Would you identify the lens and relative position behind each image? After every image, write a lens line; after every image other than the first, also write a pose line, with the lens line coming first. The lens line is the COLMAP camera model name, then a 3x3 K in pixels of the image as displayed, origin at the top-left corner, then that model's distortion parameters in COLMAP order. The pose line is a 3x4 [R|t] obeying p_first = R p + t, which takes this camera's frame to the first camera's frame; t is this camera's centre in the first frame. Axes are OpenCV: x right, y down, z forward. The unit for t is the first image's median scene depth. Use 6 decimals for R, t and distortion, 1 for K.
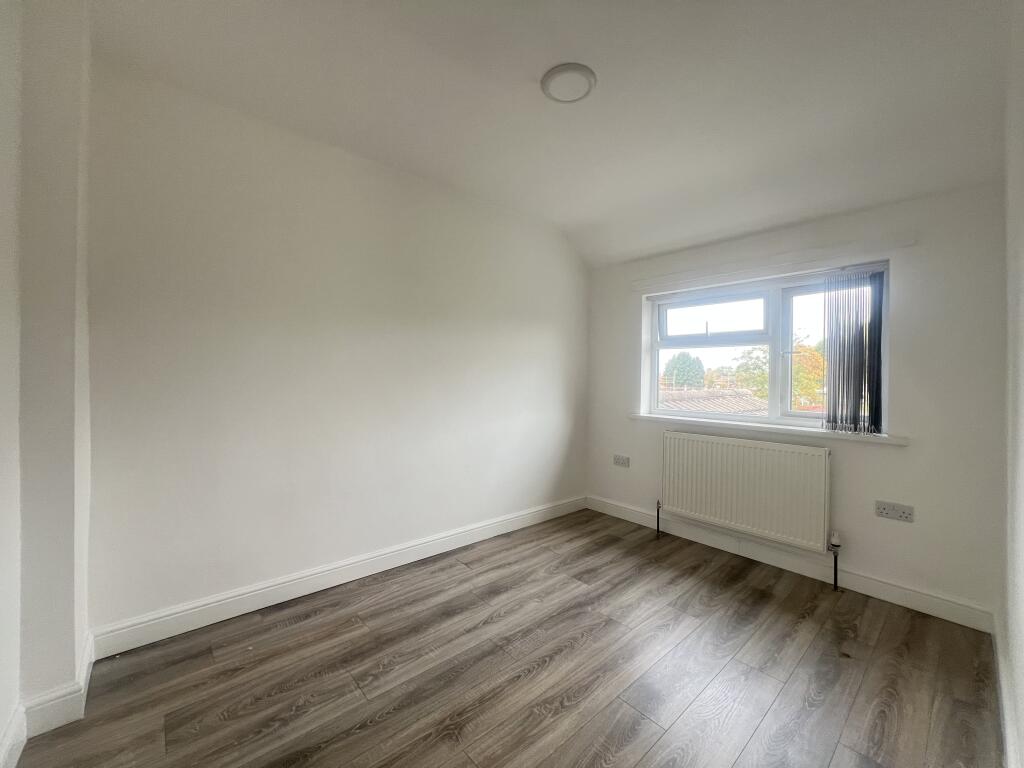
lens RADIAL K [[414.4, 0, 512.0], [0, 414.4, 384.0], [0, 0, 1]] dist [-0.000477, -0.000030]
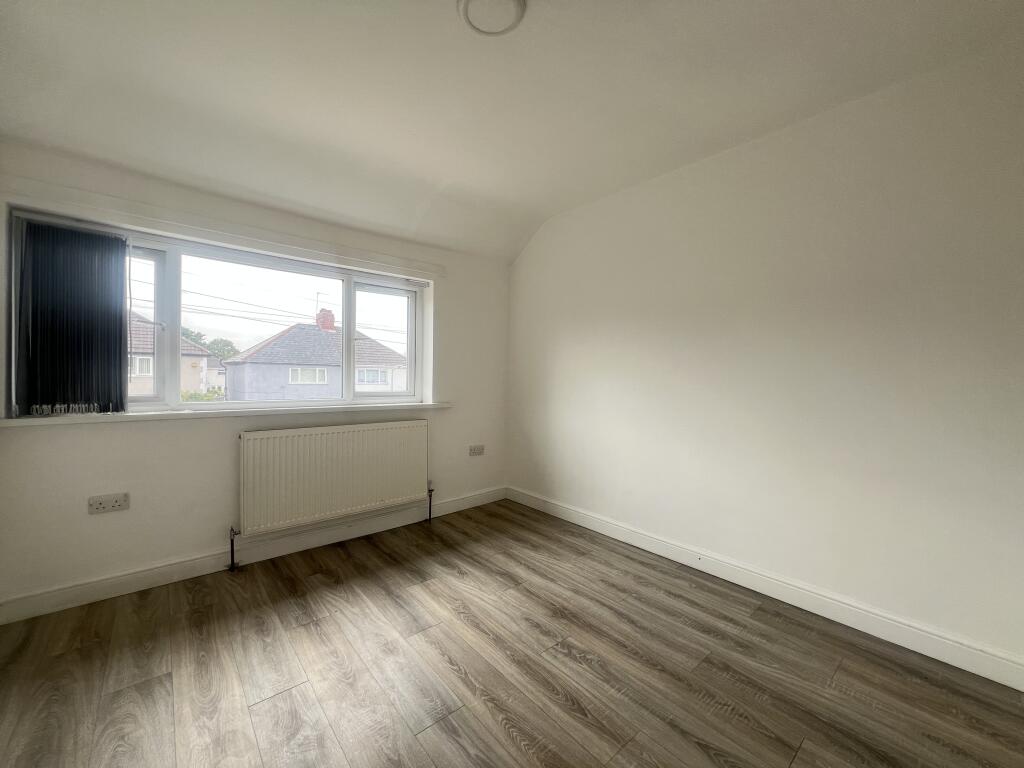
lens RADIAL K [[414.4, 0, 512.0], [0, 414.4, 384.0], [0, 0, 1]] dist [-0.000477, -0.000030]
pose [[0.027455, -0.046246, 0.998553, -0.364503], [0.022404, 0.998707, 0.045637, -0.000476], [-0.999372, 0.021119, 0.028456, 0.474740]]
